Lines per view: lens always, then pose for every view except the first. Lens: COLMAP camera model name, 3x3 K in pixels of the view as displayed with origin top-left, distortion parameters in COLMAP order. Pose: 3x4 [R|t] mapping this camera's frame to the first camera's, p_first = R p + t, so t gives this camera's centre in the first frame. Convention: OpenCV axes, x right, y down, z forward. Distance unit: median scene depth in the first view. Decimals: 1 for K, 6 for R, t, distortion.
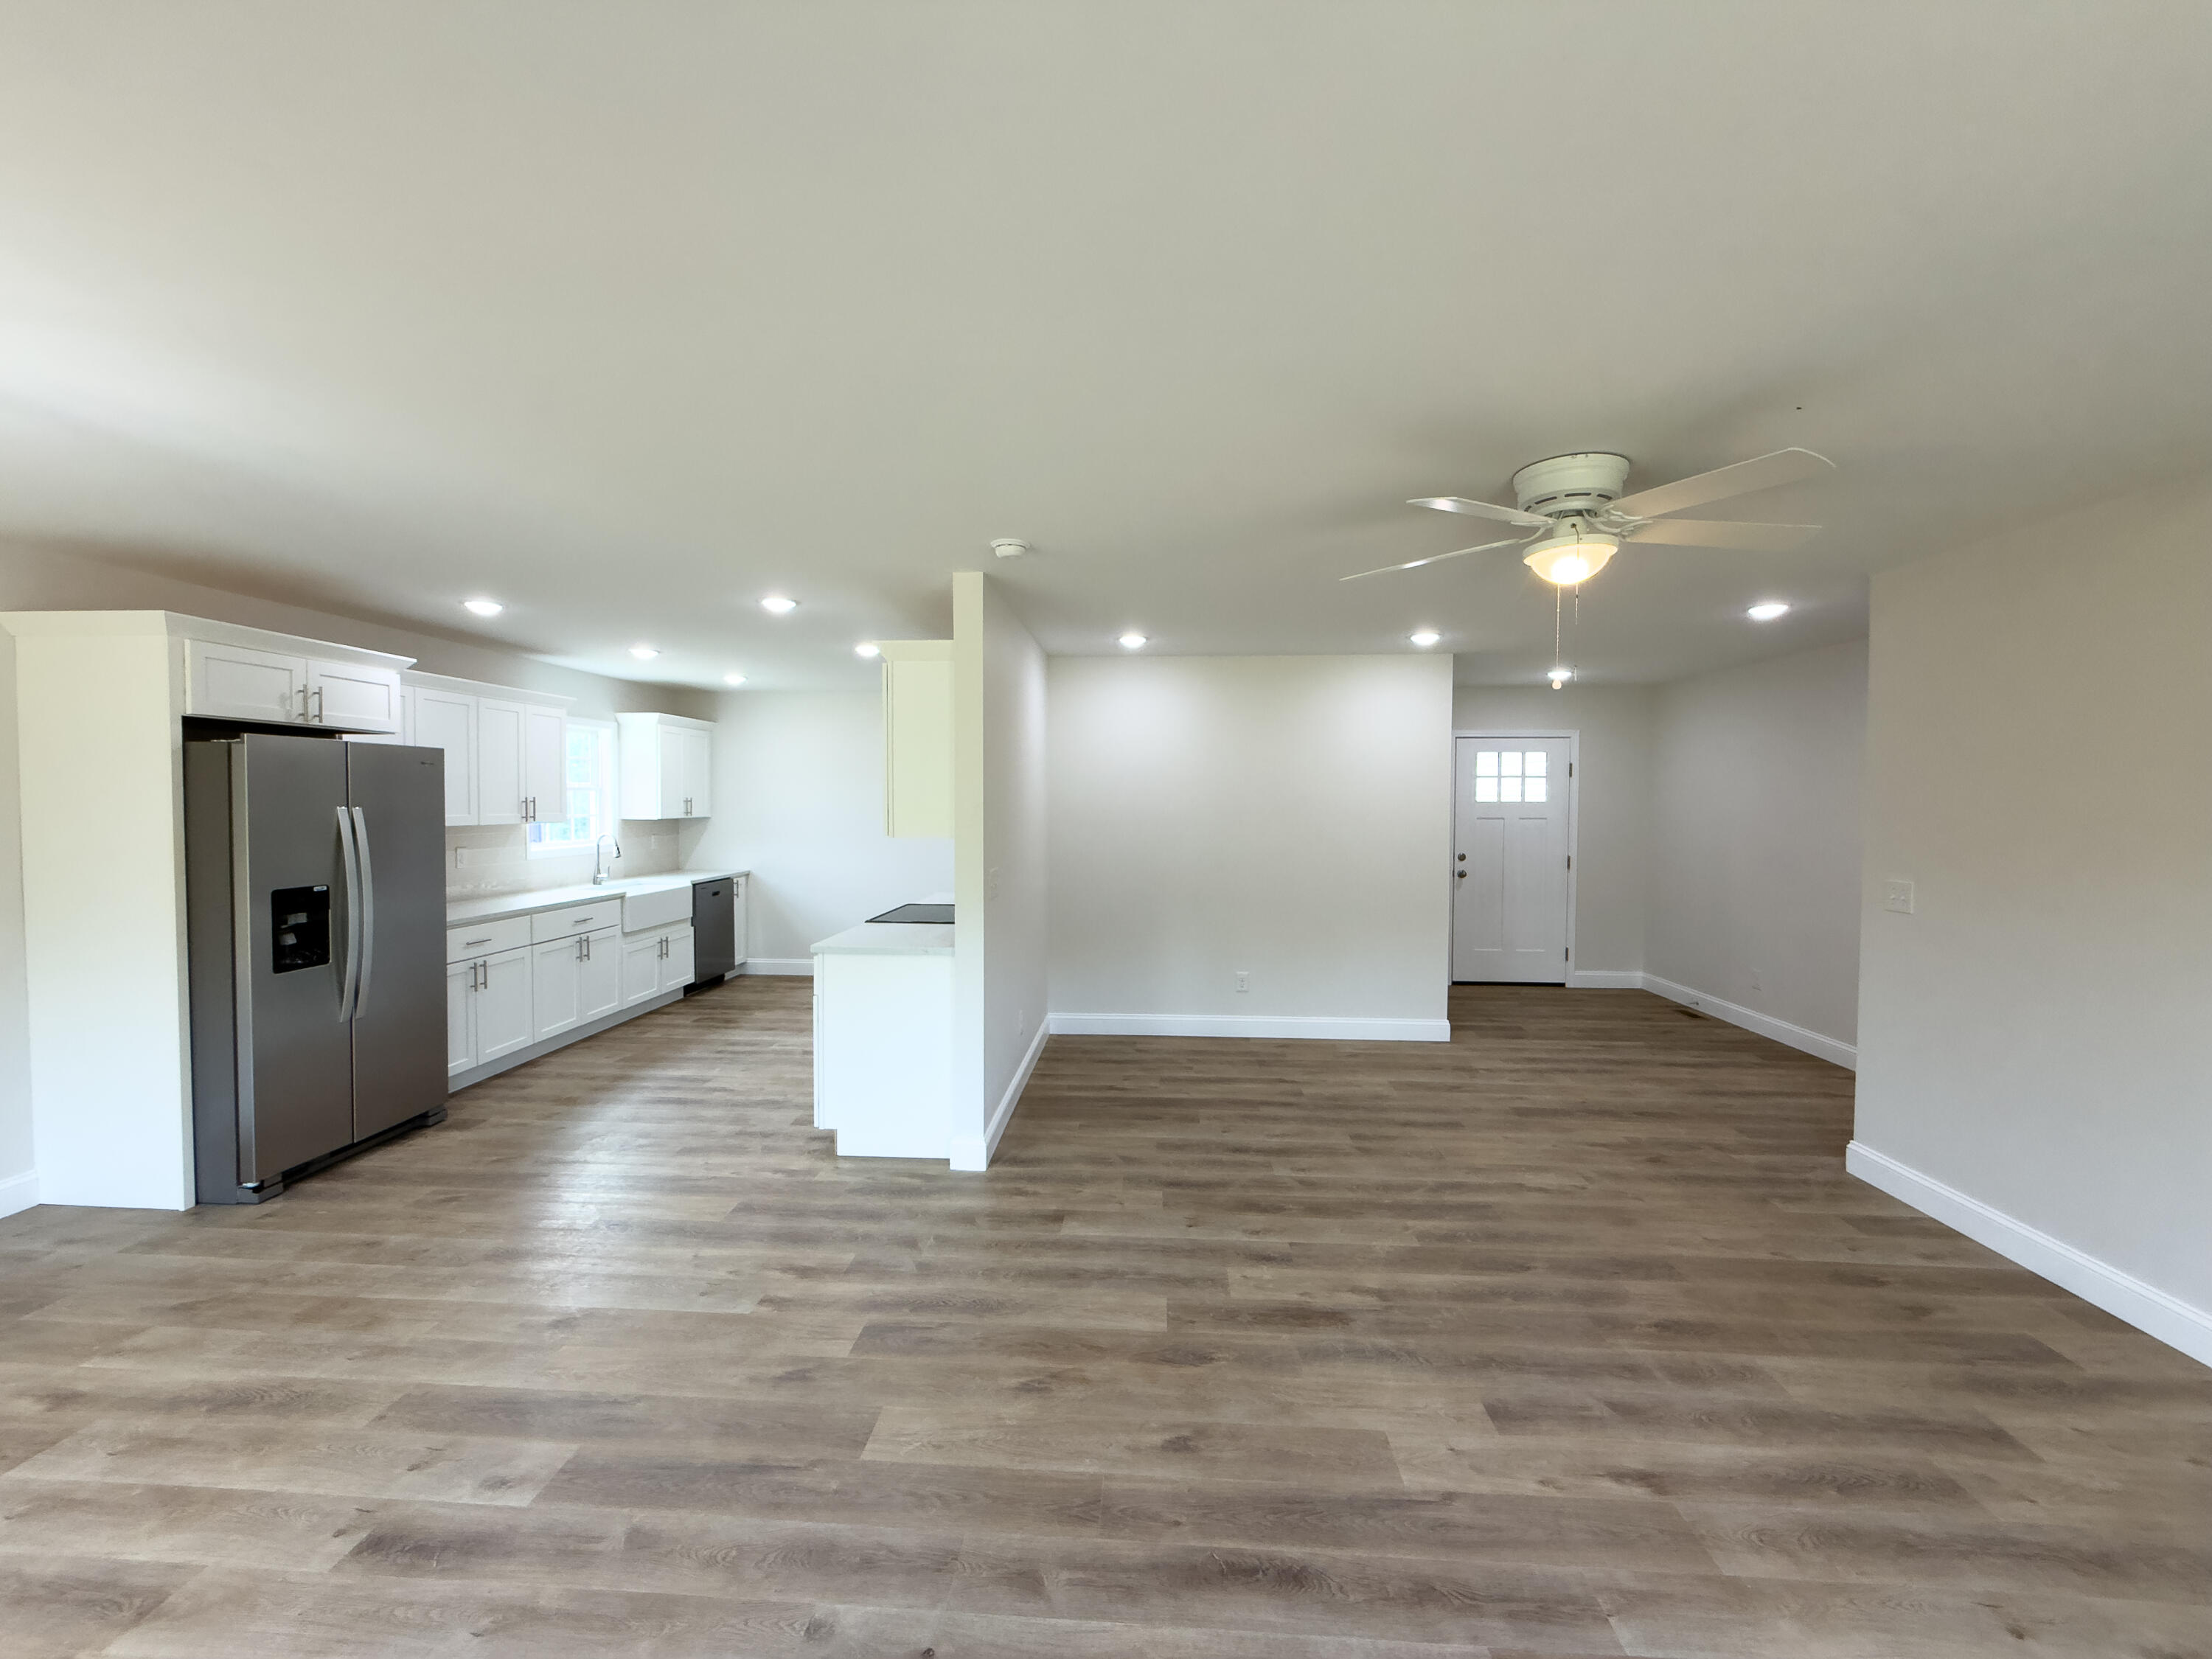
lens RADIAL K [[880.8, 0, 1101.7], [0, 880.8, 828.4], [0, 0, 1]] dist [-0.000346, 0.000208]
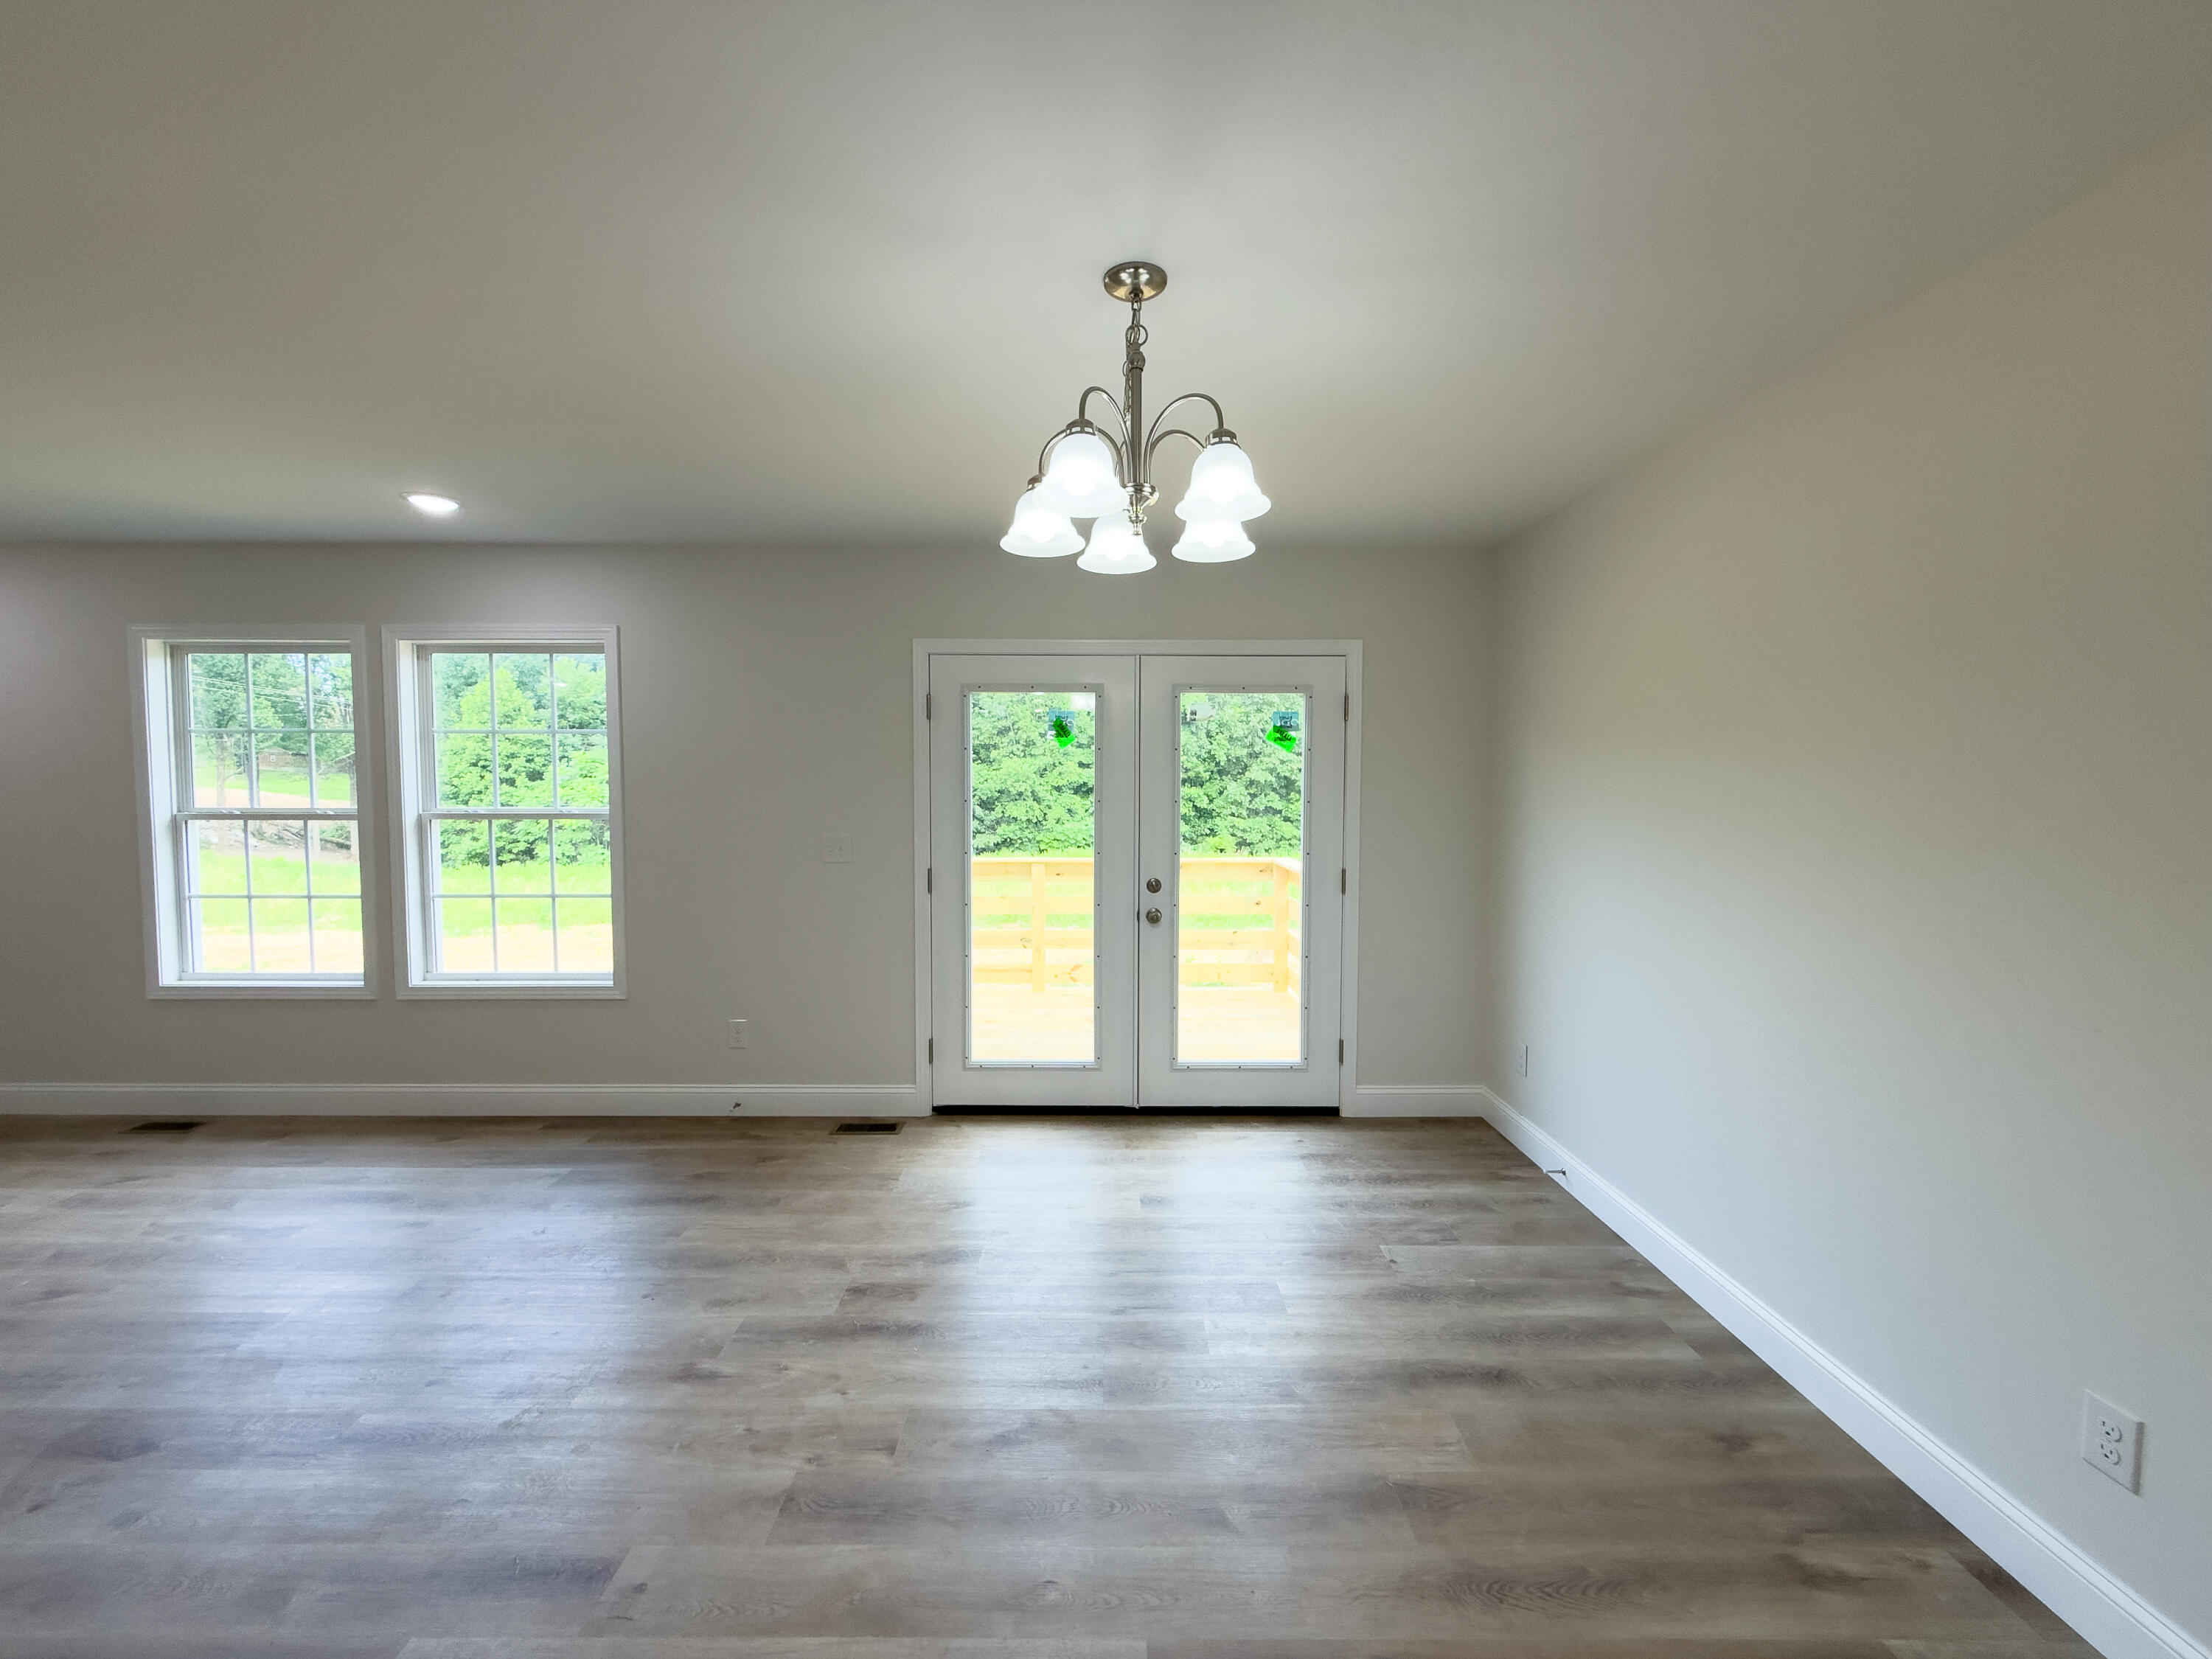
lens RADIAL K [[880.8, 0, 1101.7], [0, 880.8, 828.4], [0, 0, 1]] dist [-0.000346, 0.000208]
pose [[-0.997753, -0.003217, -0.066922, -0.515009], [-0.008649, 0.996674, 0.081035, -0.005560], [0.066438, 0.081432, -0.994462, 0.749359]]
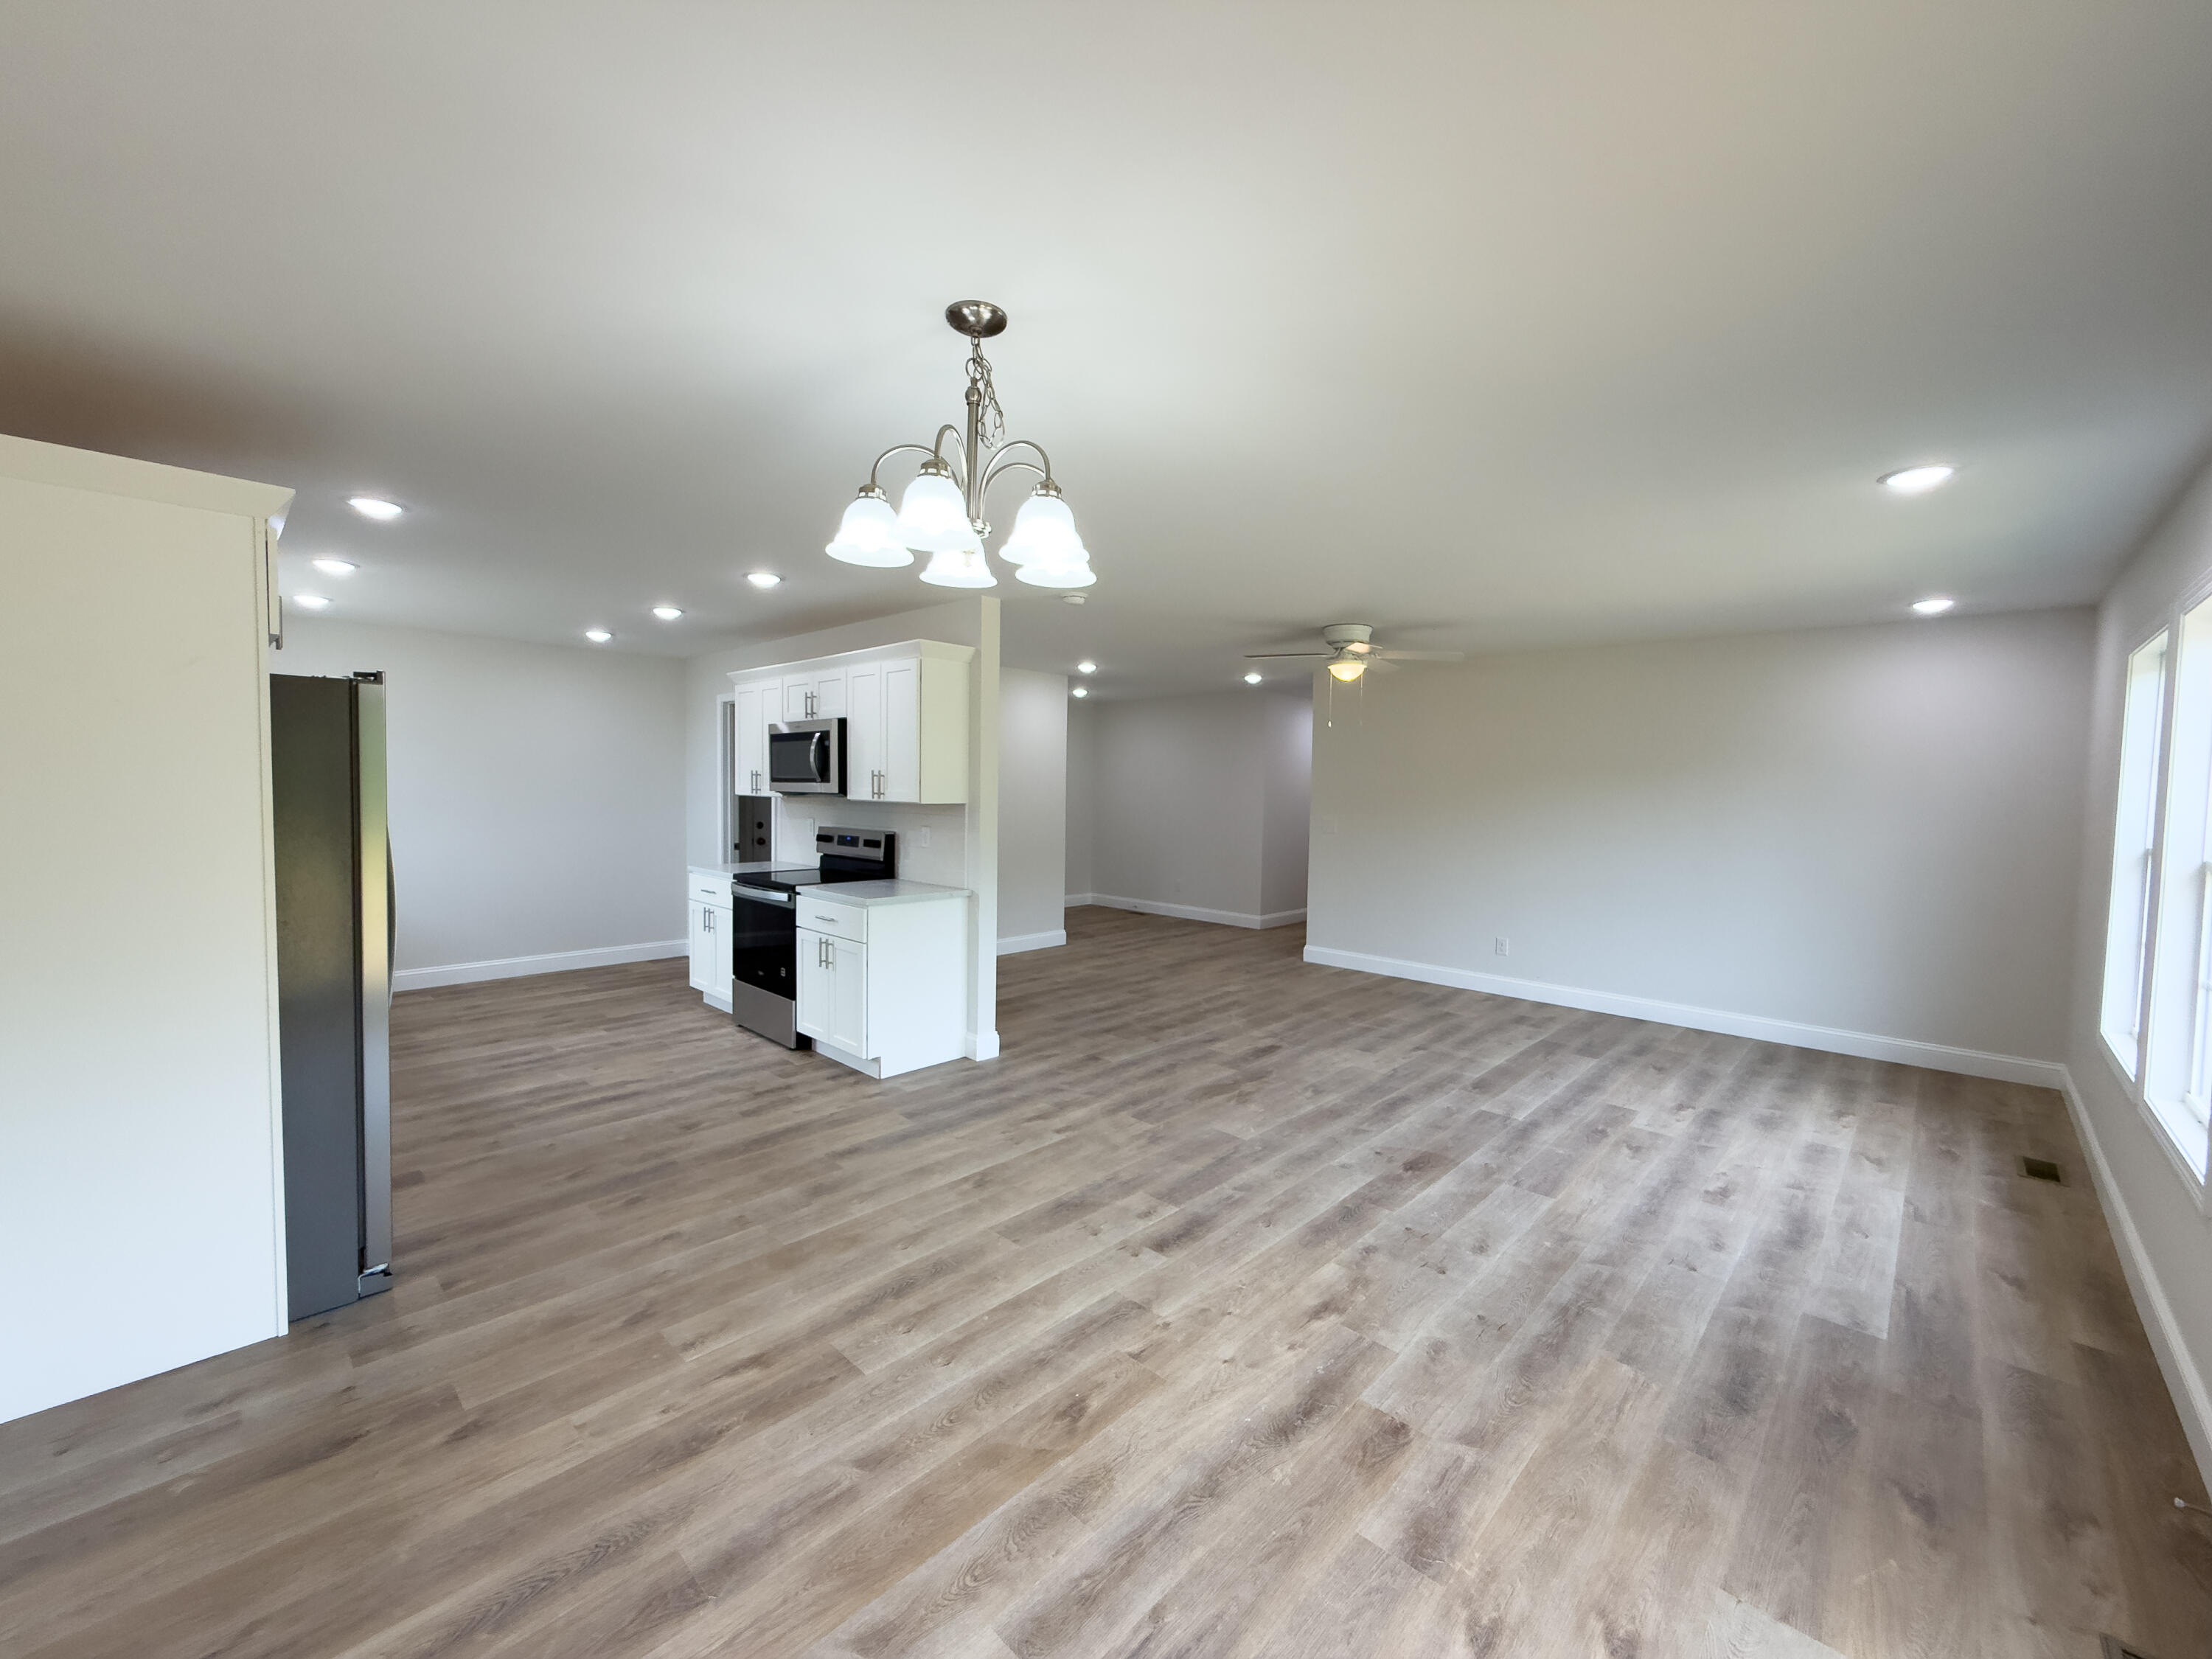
lens RADIAL K [[880.8, 0, 1101.7], [0, 880.8, 828.4], [0, 0, 1]] dist [-0.000346, 0.000208]
pose [[0.645369, -0.031591, 0.763218, -0.836423], [0.010422, 0.999416, 0.032555, 0.006387], [-0.763800, -0.013055, 0.645321, 0.030593]]
